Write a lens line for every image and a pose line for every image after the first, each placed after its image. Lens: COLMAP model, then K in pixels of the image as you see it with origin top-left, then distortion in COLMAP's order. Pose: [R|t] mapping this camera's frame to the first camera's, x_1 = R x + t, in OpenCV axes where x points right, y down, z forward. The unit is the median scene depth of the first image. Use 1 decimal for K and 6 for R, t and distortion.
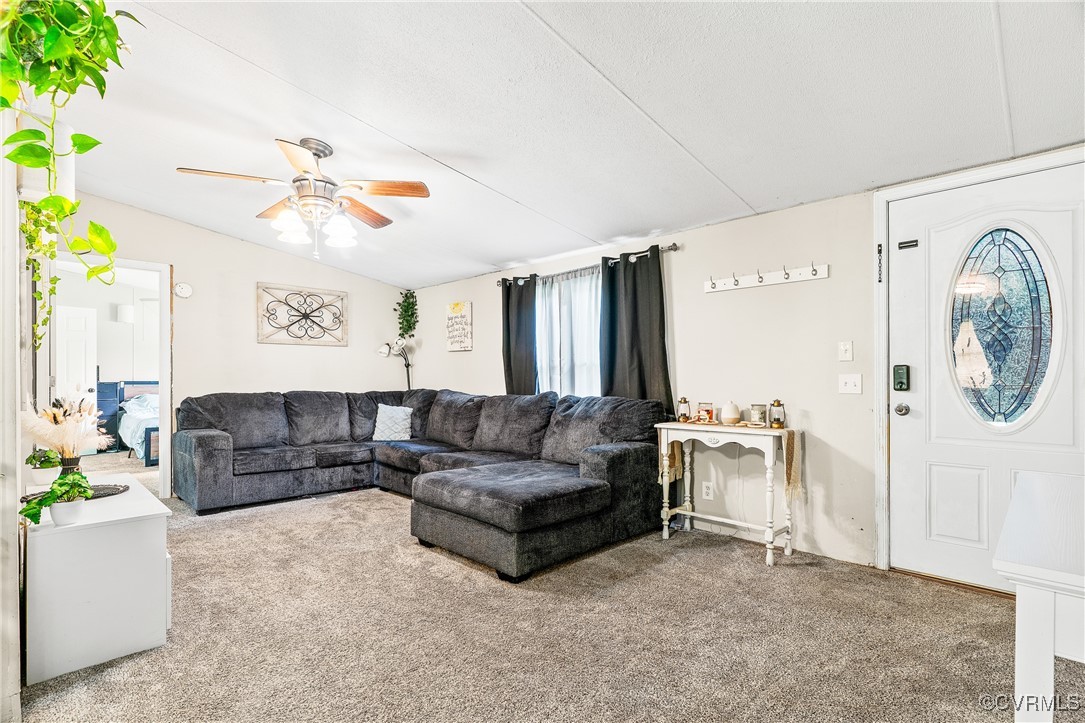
lens RADIAL K [[515.9, 0, 548.0], [0, 515.9, 381.8], [0, 0, 1]] dist [0.002315, -0.000099]
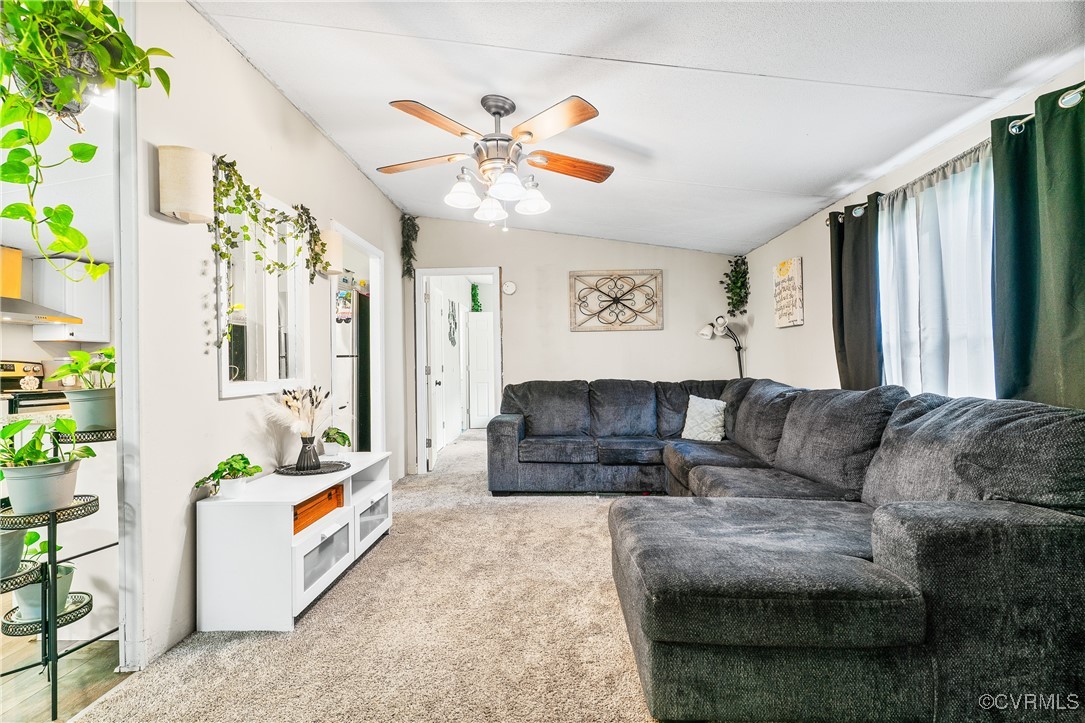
lens RADIAL K [[515.9, 0, 541.2], [0, 515.9, 360.2], [0, 0, 1]] dist [0.002315, -0.000099]
pose [[0.676510, -0.016964, -0.736238, 0.160378], [0.006863, 0.999836, -0.016731, -0.002666], [0.736401, 0.006266, 0.676516, 0.305067]]
